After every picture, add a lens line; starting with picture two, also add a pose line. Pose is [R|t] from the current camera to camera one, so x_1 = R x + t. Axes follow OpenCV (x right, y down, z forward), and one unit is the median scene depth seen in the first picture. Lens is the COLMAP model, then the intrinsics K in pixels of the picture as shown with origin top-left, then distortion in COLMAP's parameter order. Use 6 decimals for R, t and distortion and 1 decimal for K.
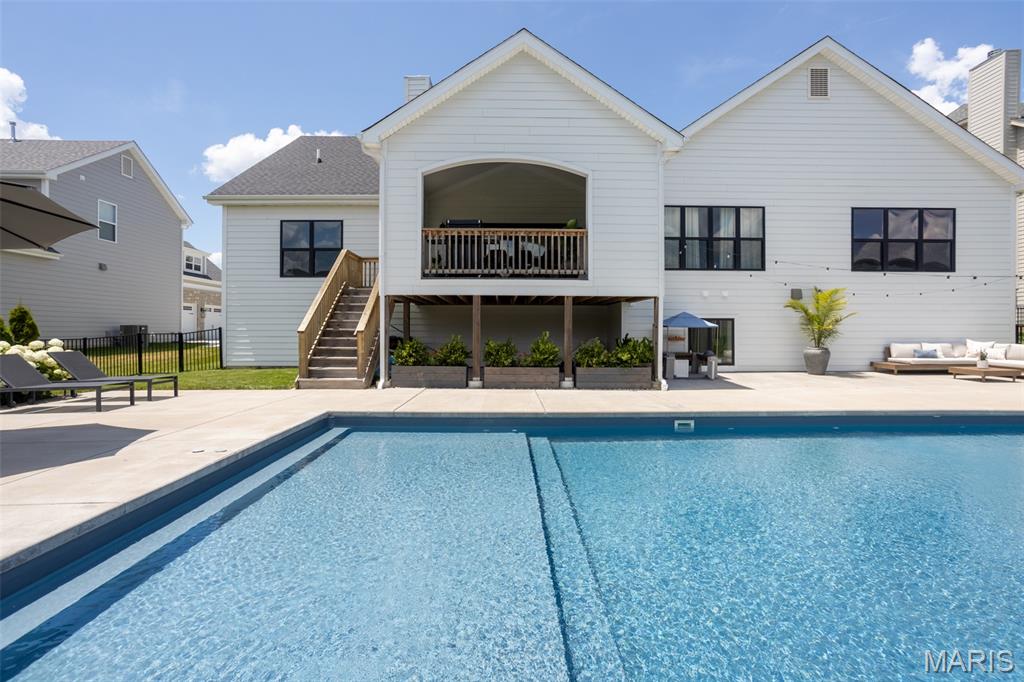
lens RADIAL K [[489.3, 0, 518.0], [0, 489.3, 333.9], [0, 0, 1]] dist [-0.009253, 0.005898]
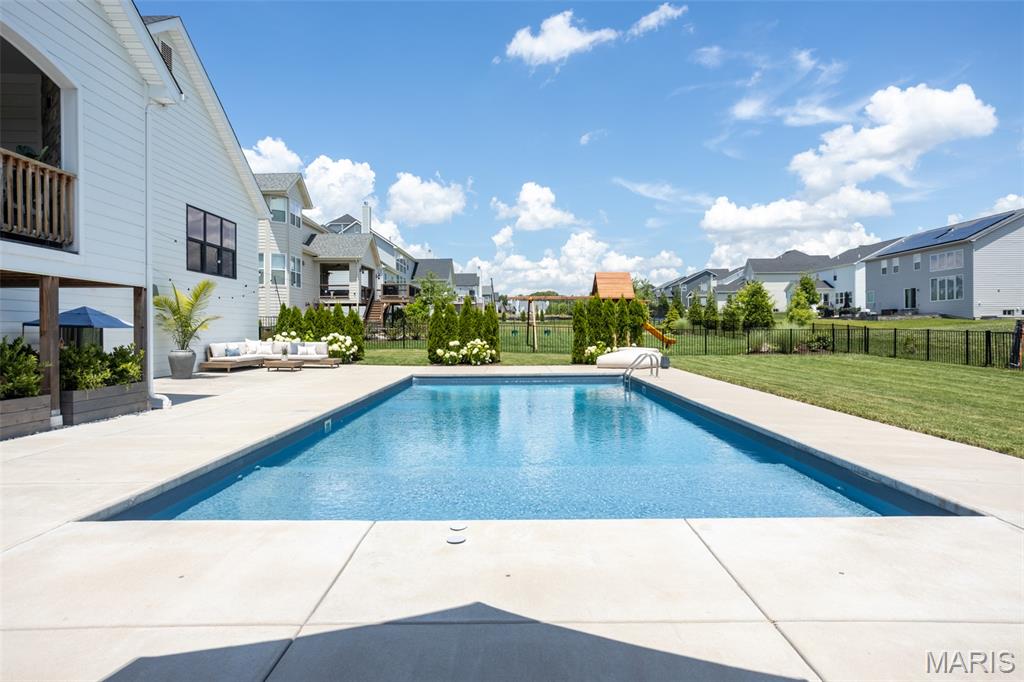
lens RADIAL K [[606.7, 0, 502.3], [0, 606.7, 339.1], [0, 0, 1]] dist [-0.004567, 0.000729]
pose [[0.040918, -0.016945, 0.999019, -0.508656], [0.011367, 0.999799, 0.016493, -0.004384], [-0.999098, 0.010681, 0.041102, 0.337265]]
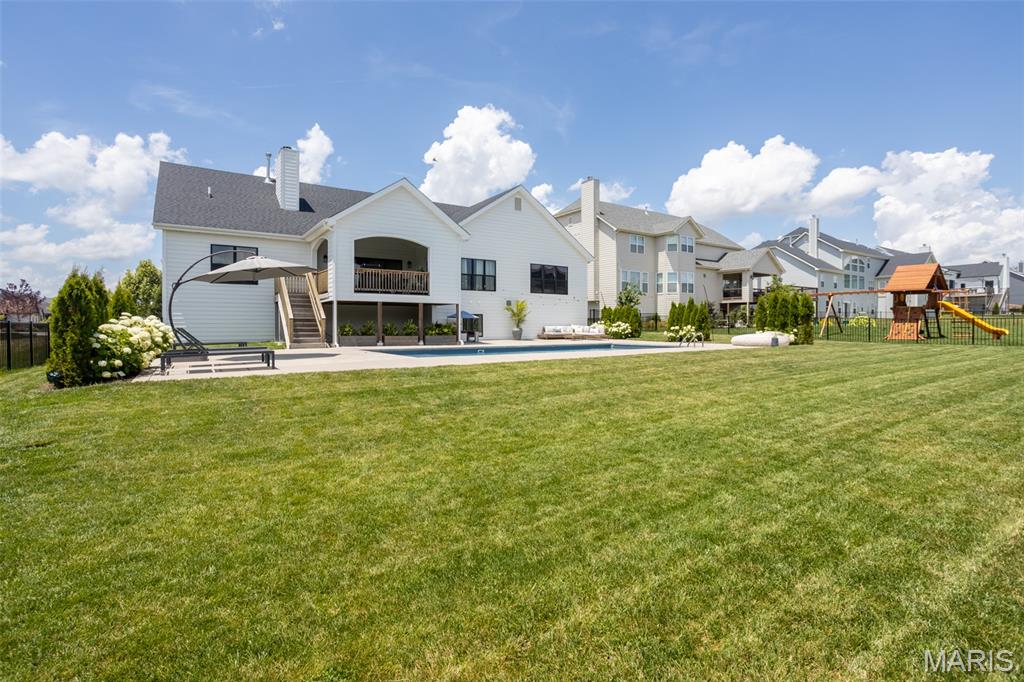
lens RADIAL K [[489.3, 0, 512.1], [0, 489.3, 333.6], [0, 0, 1]] dist [-0.009253, 0.005898]
pose [[0.845022, -0.009957, 0.534639, -0.574364], [0.005385, 0.999934, 0.010112, 0.031518], [-0.534705, -0.005665, 0.845020, -0.831115]]
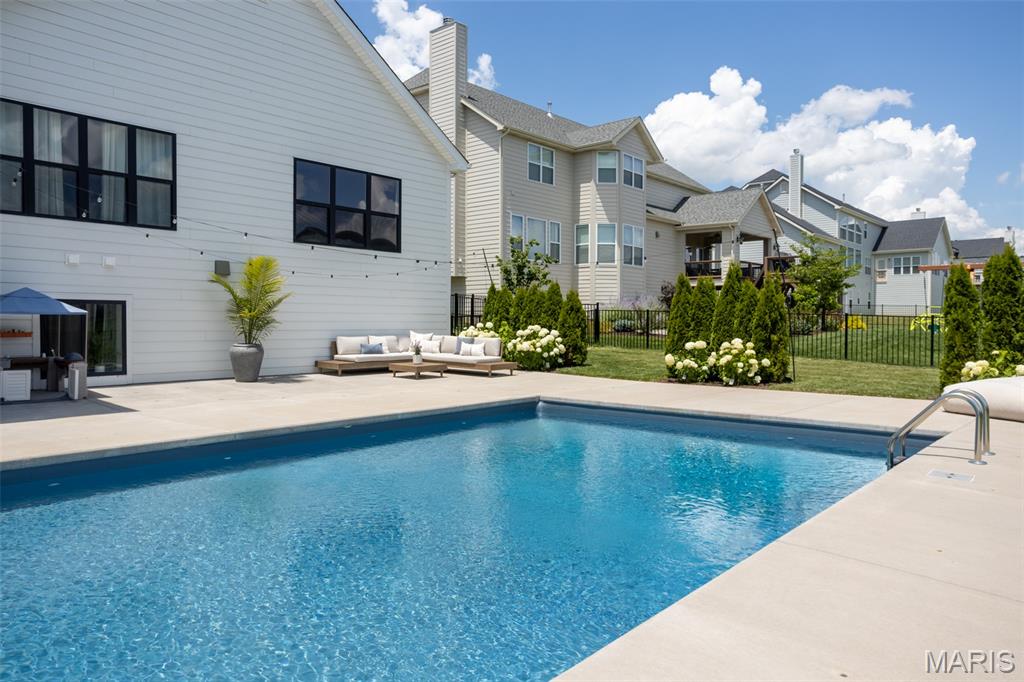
lens RADIAL K [[714.4, 0, 514.5], [0, 714.4, 322.4], [0, 0, 1]] dist [-0.004801, 0.005272]
pose [[0.668779, 0.000725, 0.743461, 0.093529], [0.001809, 0.999995, -0.002603, -0.000176], [-0.743459, 0.003086, 0.668774, 0.004587]]
